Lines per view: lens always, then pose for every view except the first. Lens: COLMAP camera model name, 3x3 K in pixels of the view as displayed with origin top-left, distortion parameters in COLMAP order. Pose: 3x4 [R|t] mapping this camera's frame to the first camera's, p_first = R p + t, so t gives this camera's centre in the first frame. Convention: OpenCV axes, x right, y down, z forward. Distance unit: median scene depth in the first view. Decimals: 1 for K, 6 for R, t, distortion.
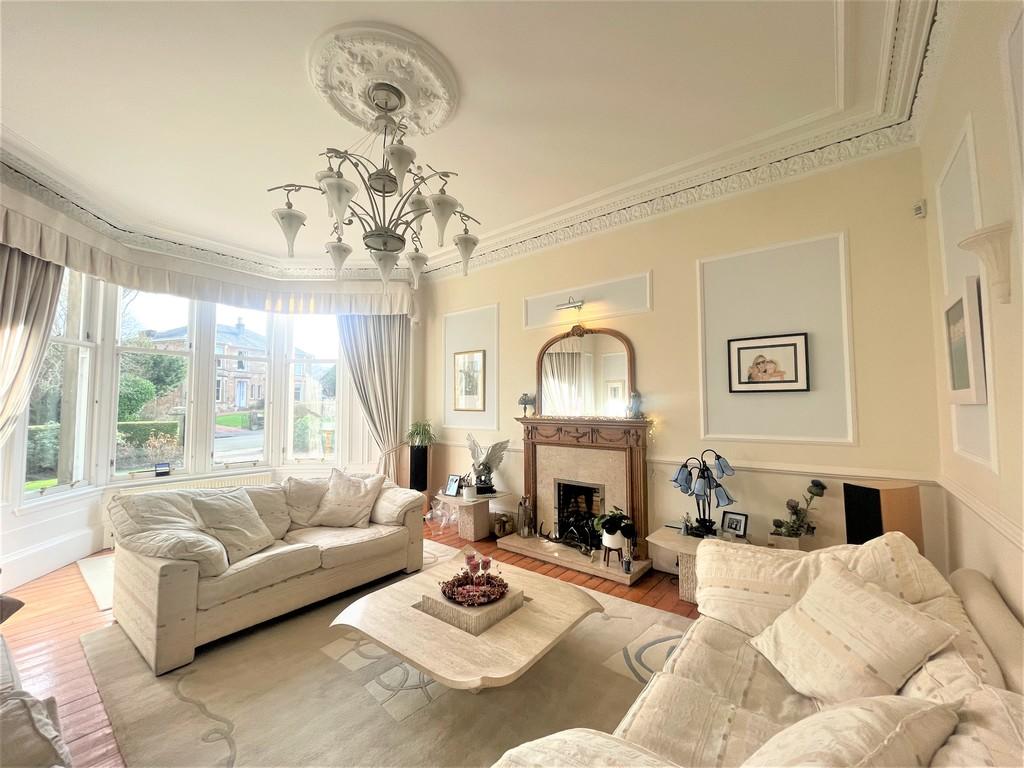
lens RADIAL K [[408.2, 0, 508.1], [0, 408.2, 382.8], [0, 0, 1]] dist [-0.003232, -0.000158]
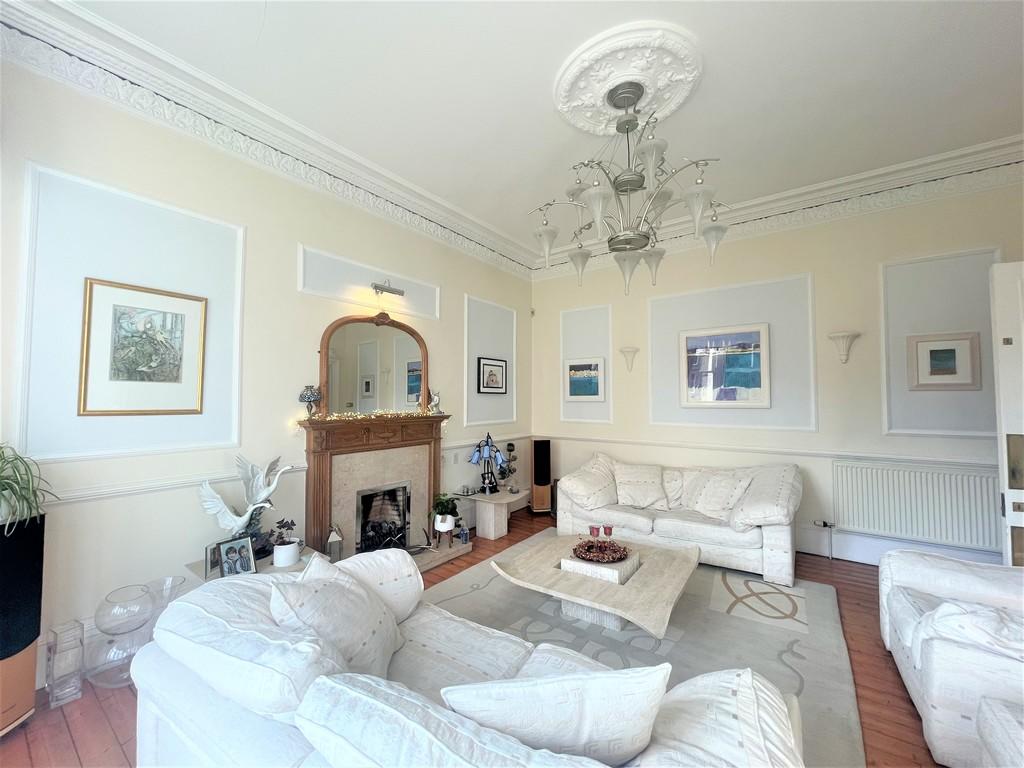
lens RADIAL K [[408.2, 0, 509.6], [0, 408.2, 381.8], [0, 0, 1]] dist [-0.003232, -0.000158]
pose [[-0.054081, 0.046149, 0.997470, -0.892873], [-0.054730, 0.997293, -0.049108, 0.047854], [-0.997036, -0.057248, -0.051409, 0.929145]]
